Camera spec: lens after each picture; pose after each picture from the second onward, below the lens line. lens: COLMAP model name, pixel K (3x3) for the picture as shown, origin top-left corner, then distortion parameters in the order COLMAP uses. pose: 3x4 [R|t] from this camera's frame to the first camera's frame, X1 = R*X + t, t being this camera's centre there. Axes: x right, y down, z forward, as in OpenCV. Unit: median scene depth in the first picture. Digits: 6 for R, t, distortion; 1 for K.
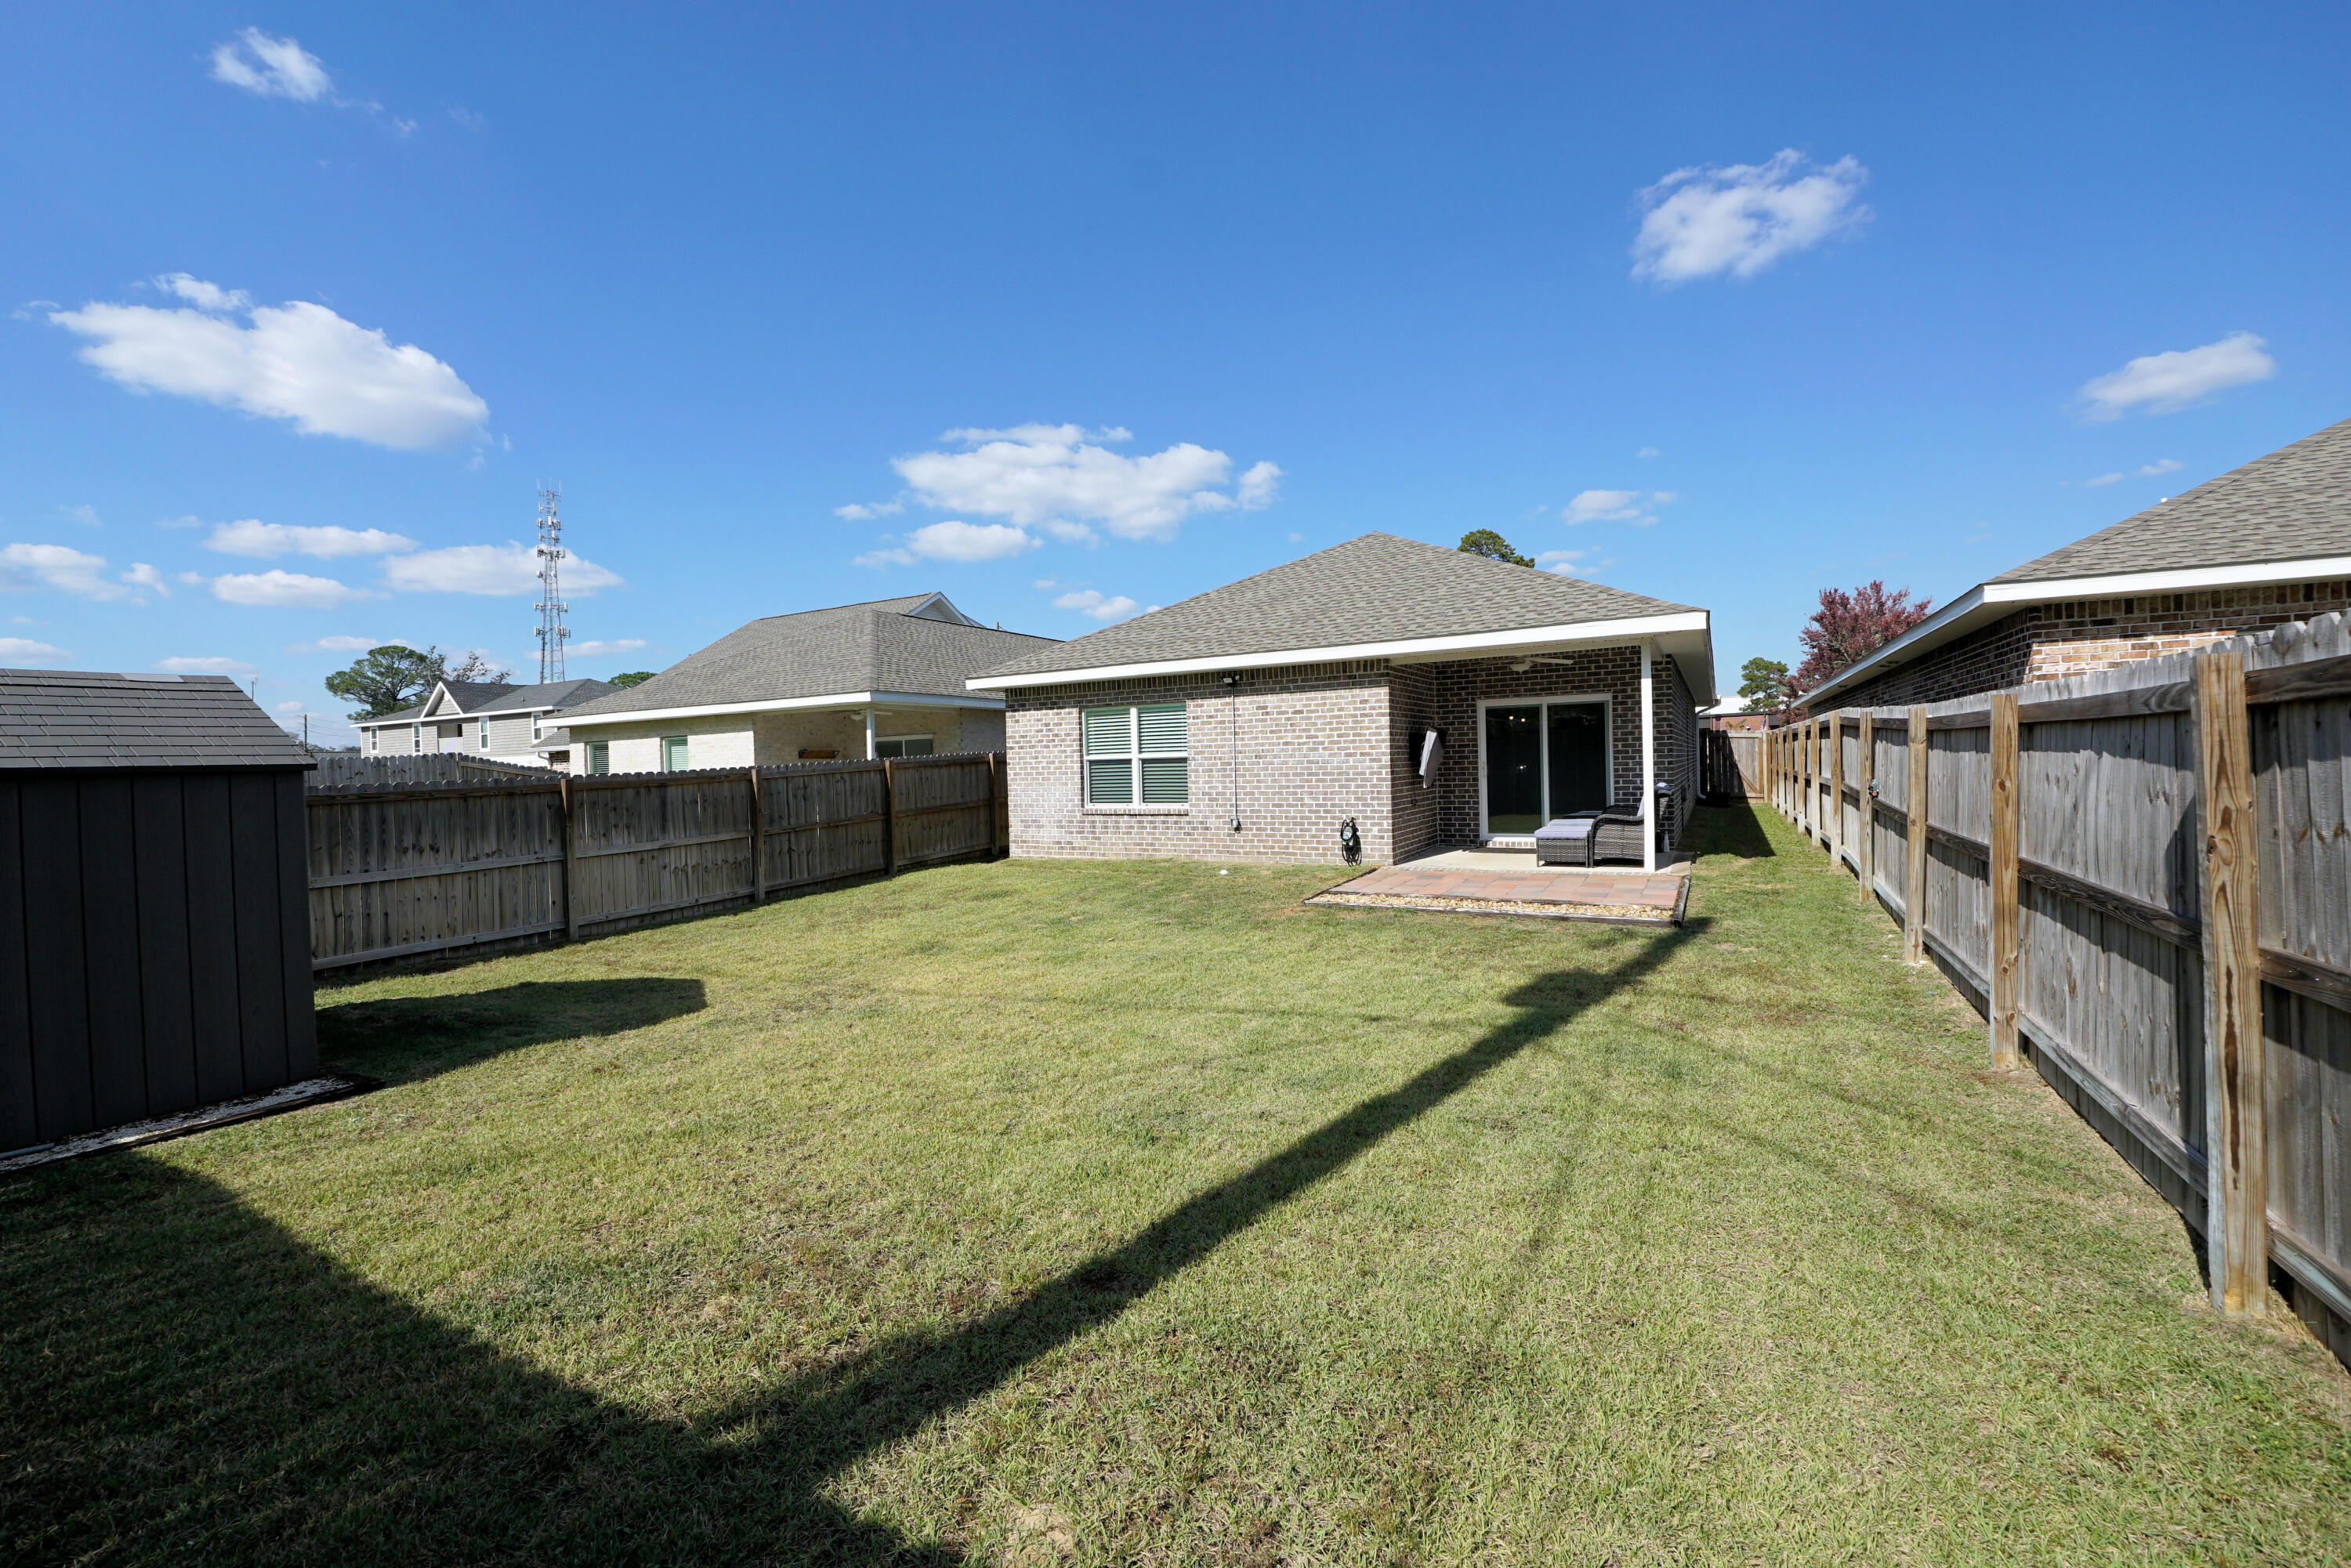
lens RADIAL K [[983.6, 0, 1165.0], [0, 983.6, 775.5], [0, 0, 1]] dist [-0.017813, 0.005431]
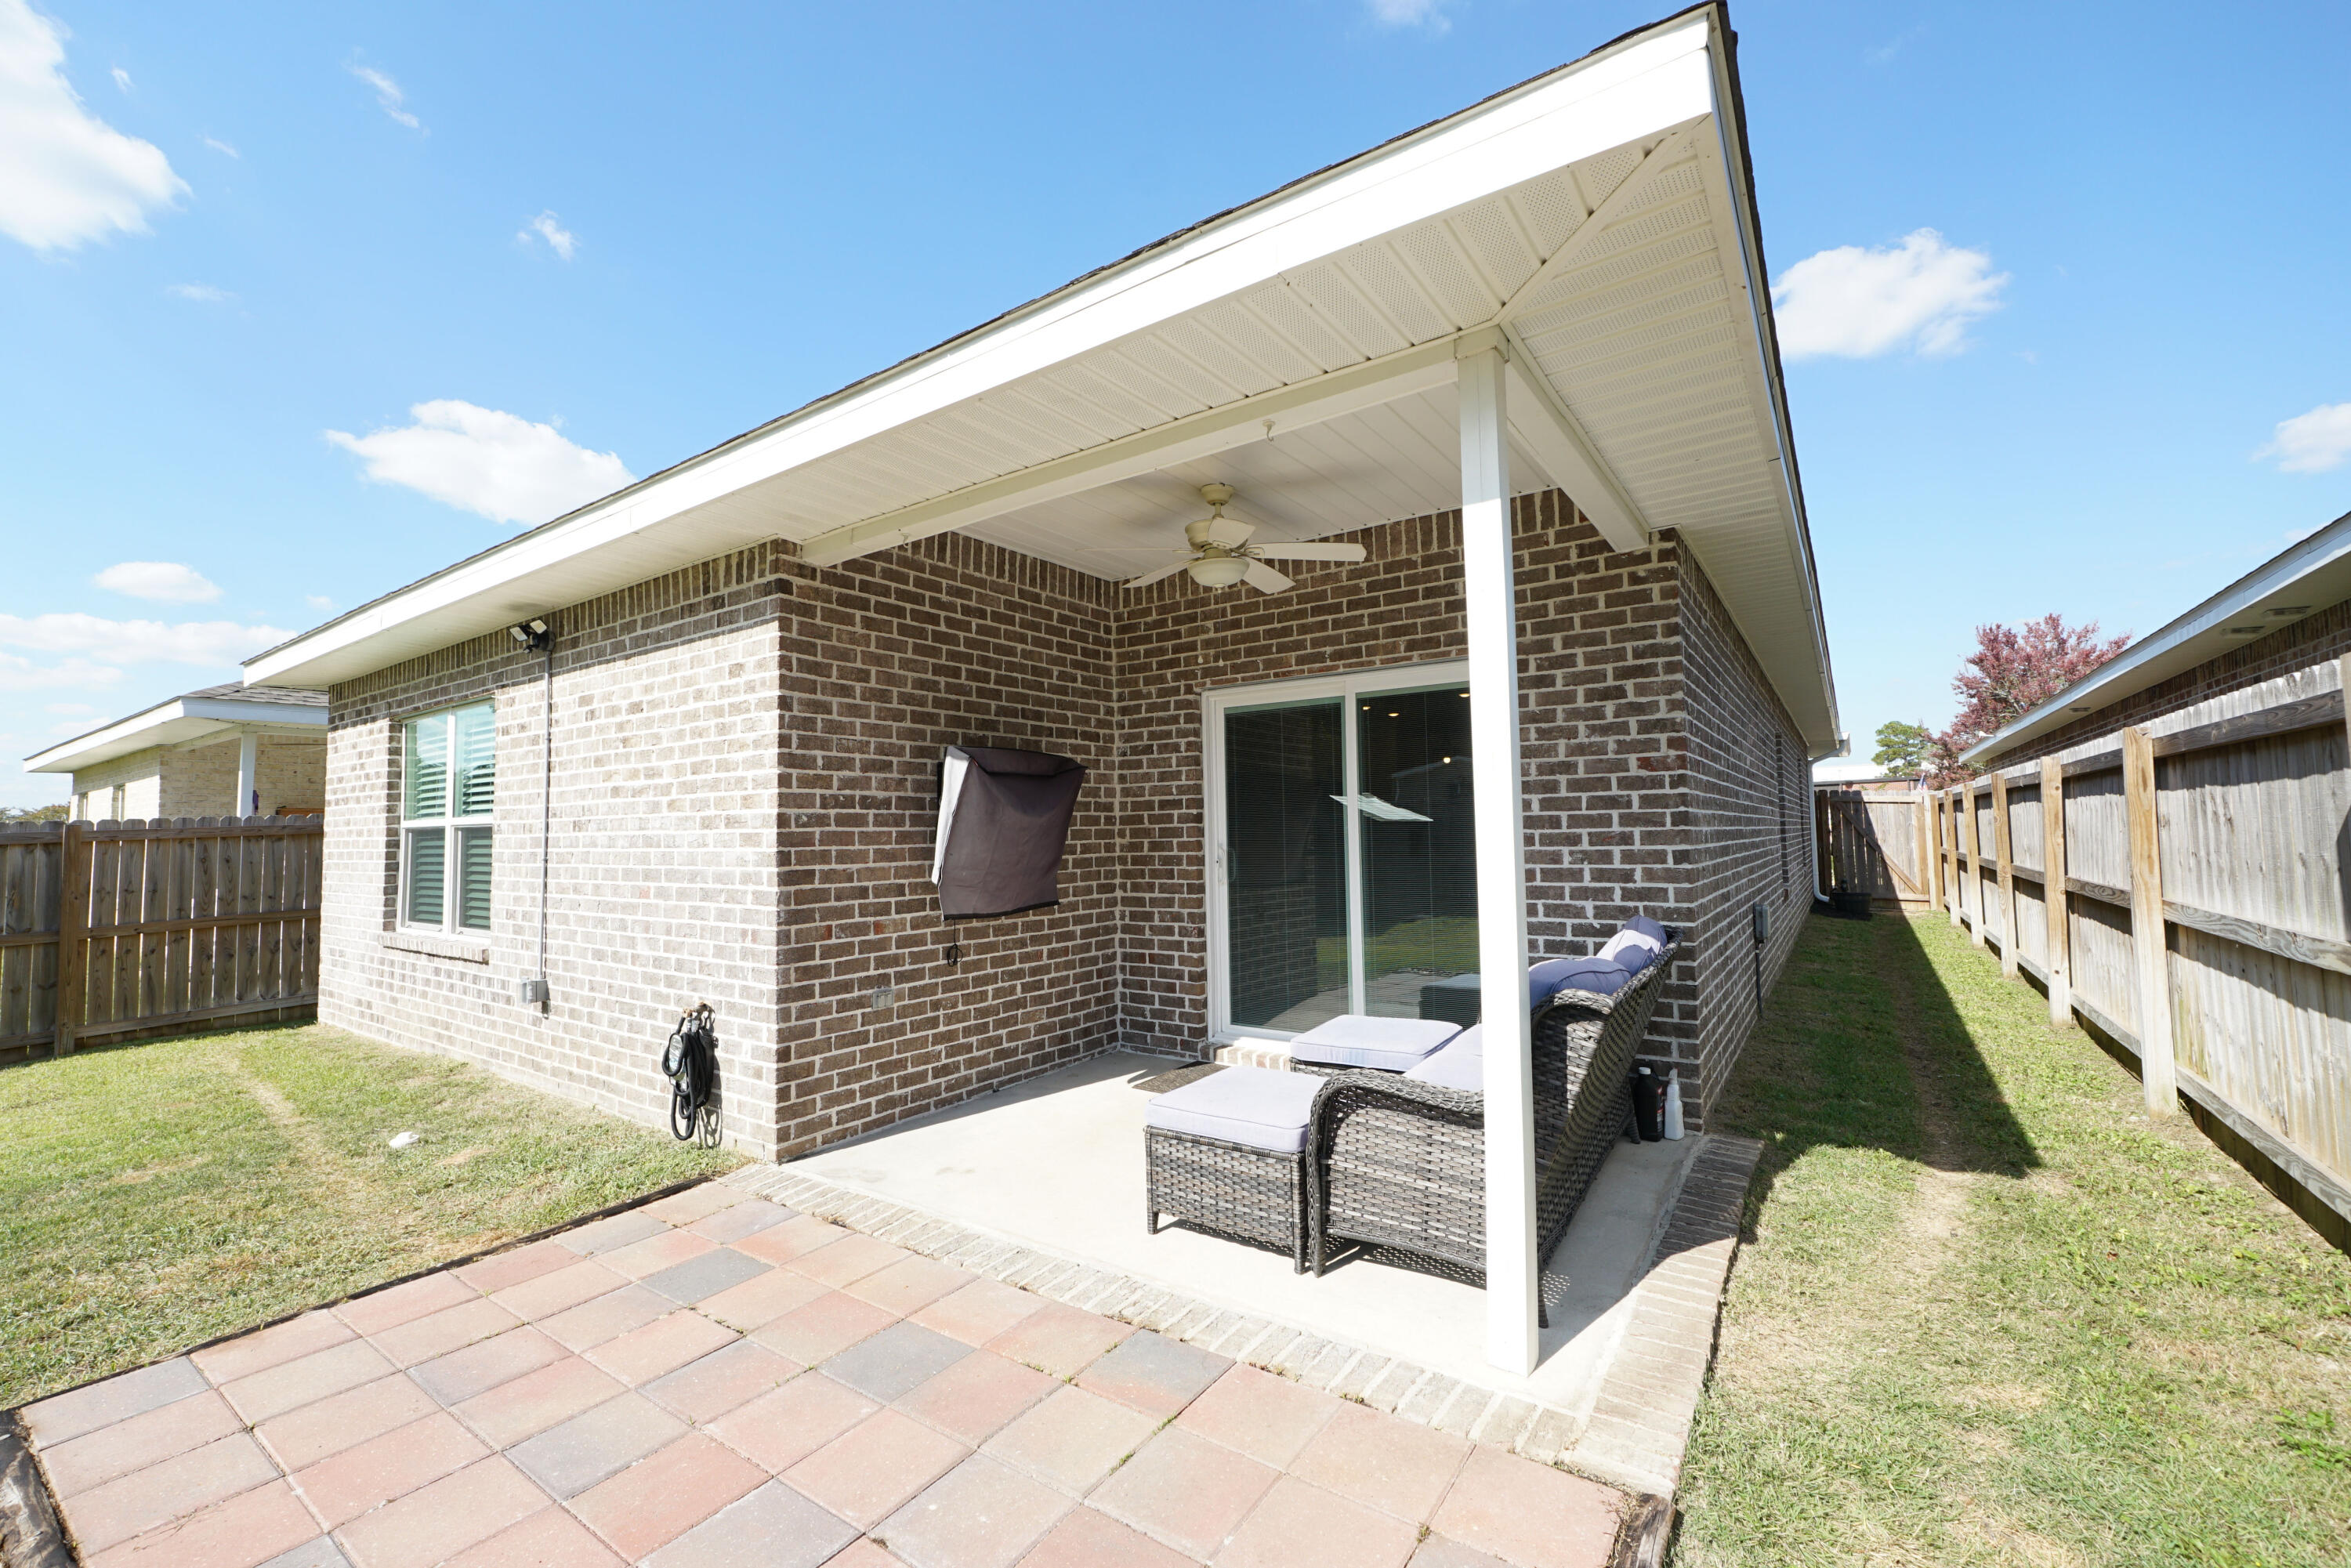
lens RADIAL K [[983.6, 0, 1165.0], [0, 983.6, 775.5], [0, 0, 1]] dist [-0.017813, 0.005431]
pose [[0.995138, 0.006096, -0.098302, 0.314157], [-0.012809, 0.997616, -0.067808, -0.013472], [0.097654, 0.068738, 0.992844, 0.547866]]
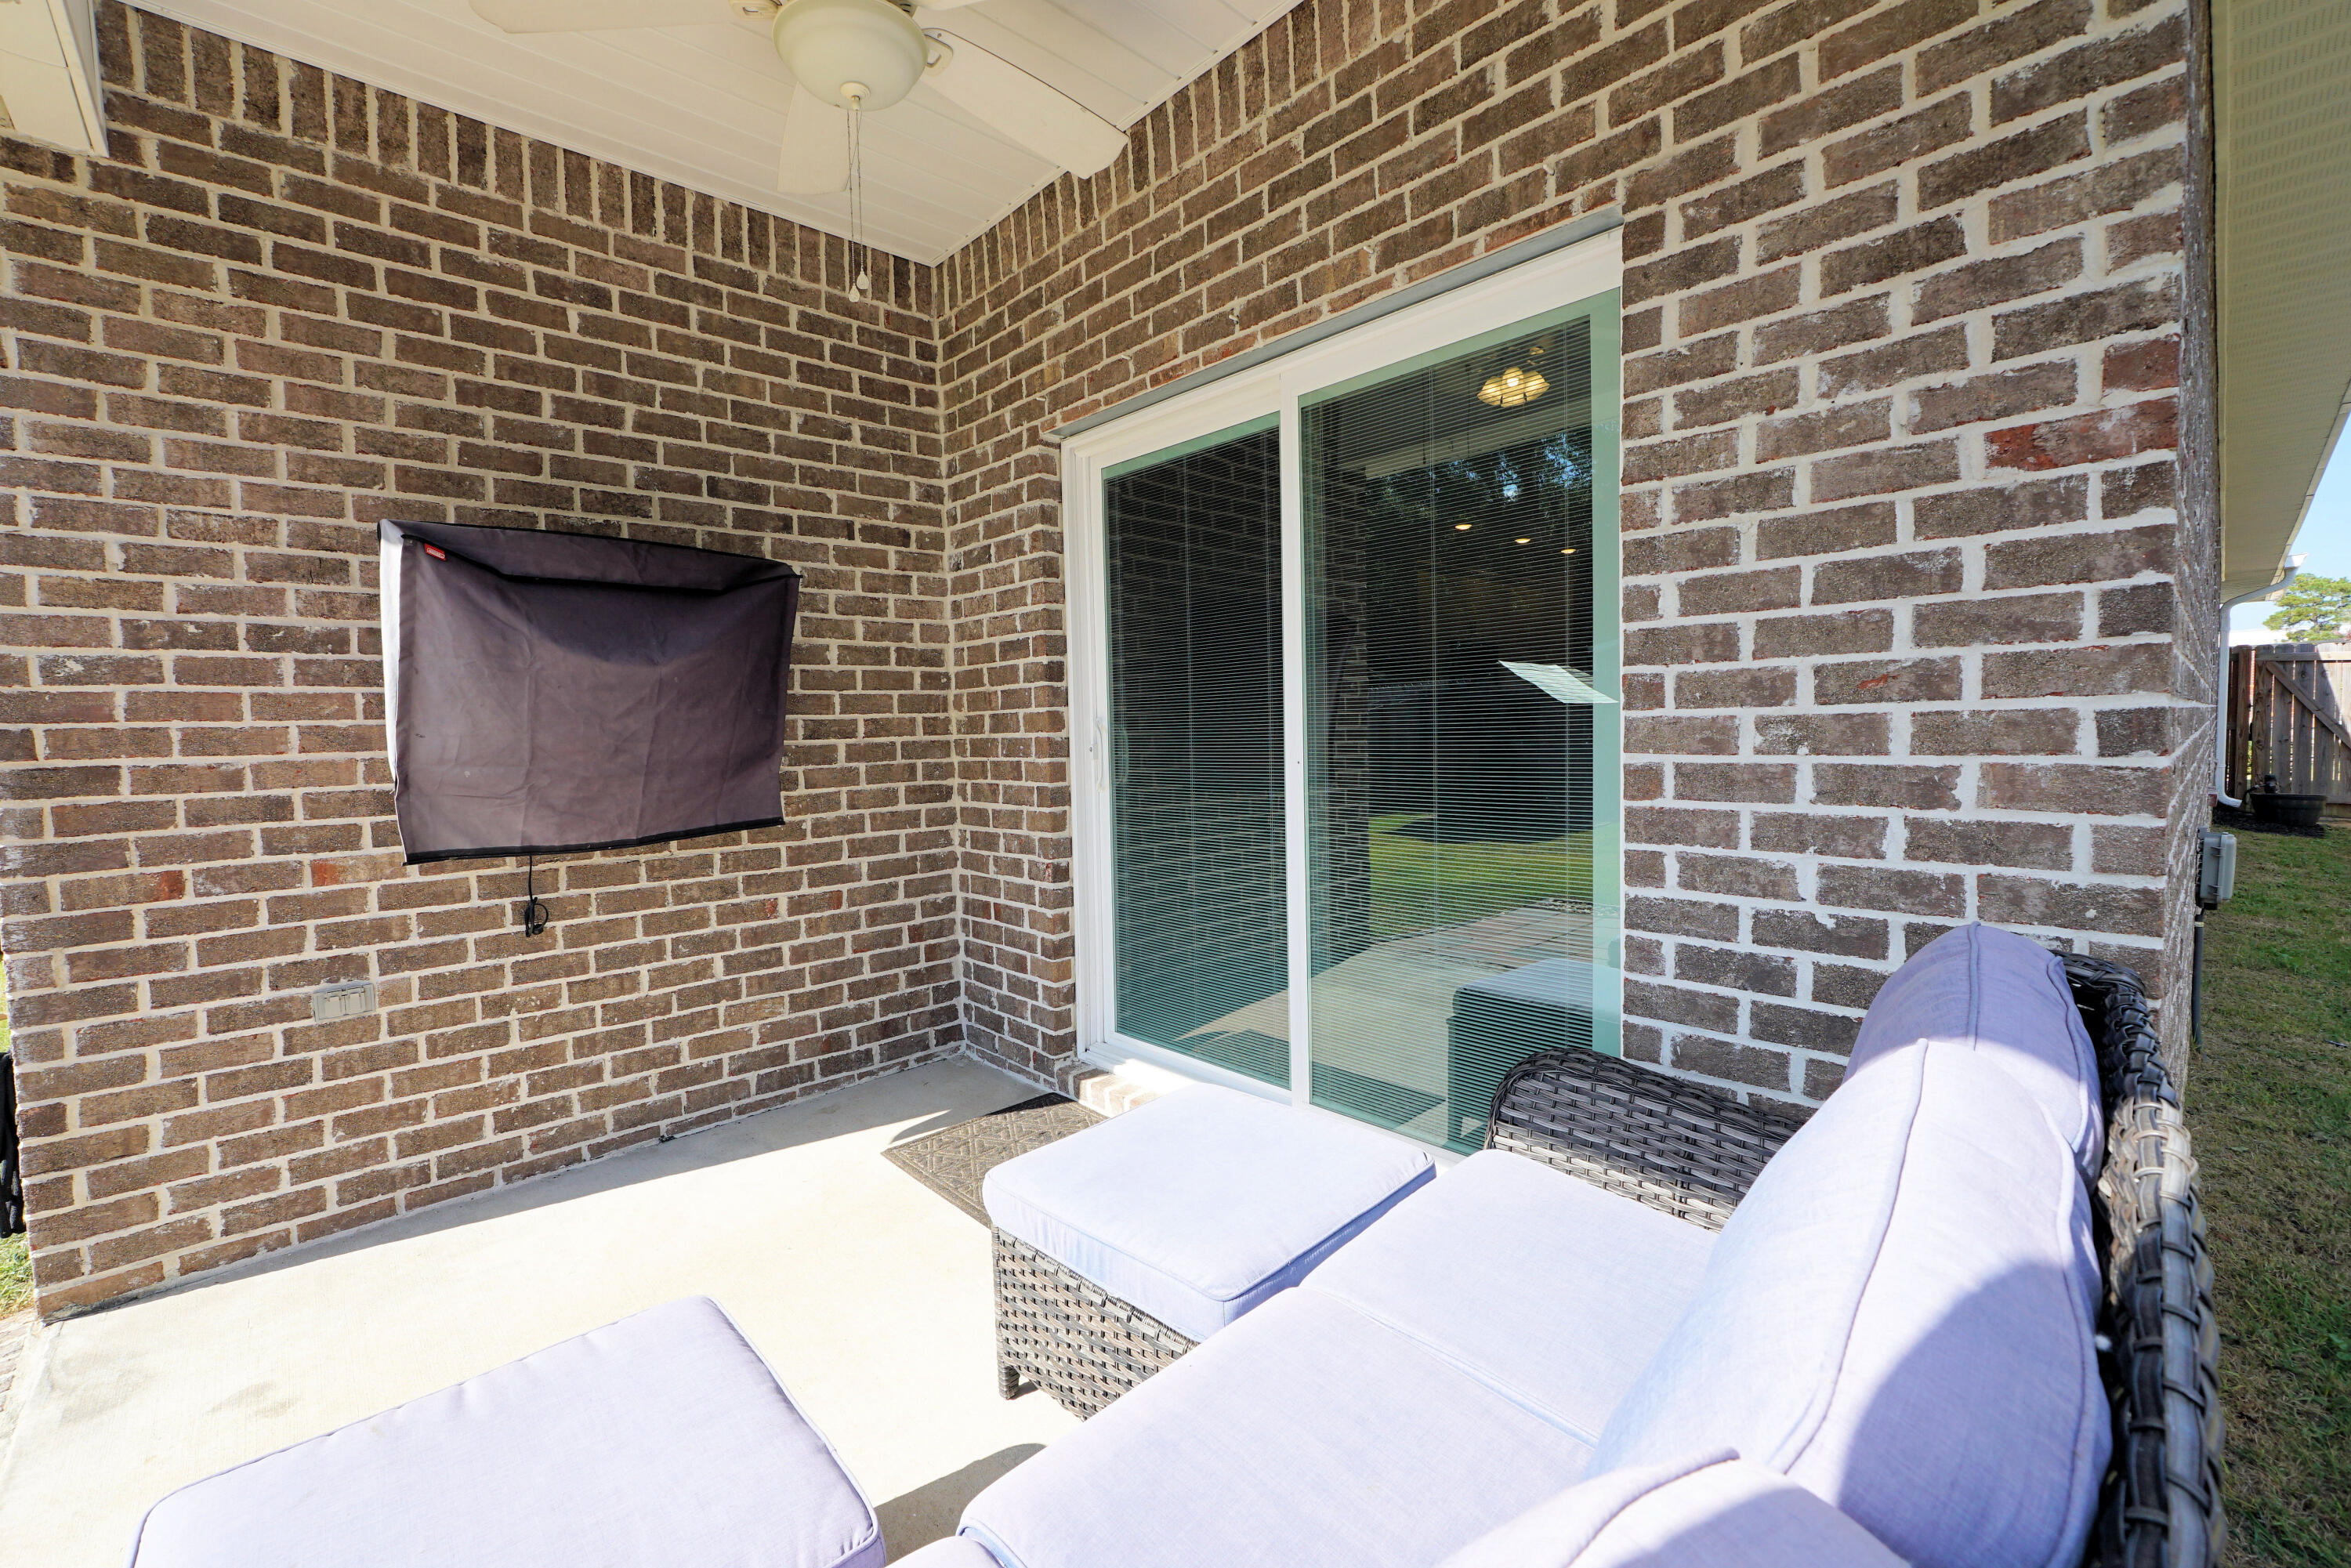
lens RADIAL K [[971.9, 0, 1168.2], [0, 971.9, 776.3], [0, 0, 1]] dist [-0.018771, 0.005455]
pose [[0.950301, 0.021010, -0.310623, 0.376337], [-0.006052, 0.998778, 0.049041, -0.010879], [0.311274, -0.044724, 0.949267, 0.727629]]
